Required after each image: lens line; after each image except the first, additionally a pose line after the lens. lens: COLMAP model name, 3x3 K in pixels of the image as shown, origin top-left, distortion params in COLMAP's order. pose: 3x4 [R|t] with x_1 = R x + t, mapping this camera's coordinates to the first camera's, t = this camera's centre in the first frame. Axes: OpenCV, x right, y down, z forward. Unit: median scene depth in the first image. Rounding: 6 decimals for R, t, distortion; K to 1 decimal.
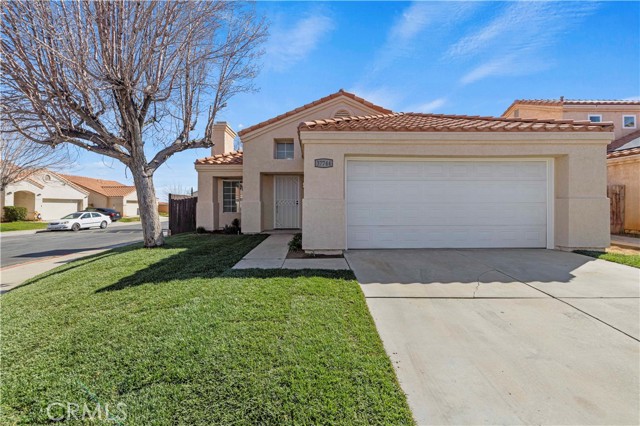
lens RADIAL K [[276.0, 0, 319.1], [0, 276.0, 208.4], [0, 0, 1]] dist [0.009185, 0.000068]
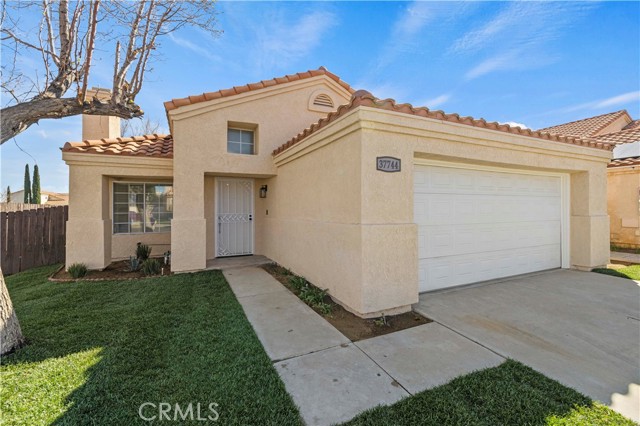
lens RADIAL K [[276.0, 0, 320.5], [0, 276.0, 211.8], [0, 0, 1]] dist [0.009185, 0.000068]
pose [[0.913595, -0.006726, 0.406569, -0.230263], [0.007818, 0.999969, -0.001023, -0.038415], [-0.406549, 0.004113, 0.913620, 0.322289]]
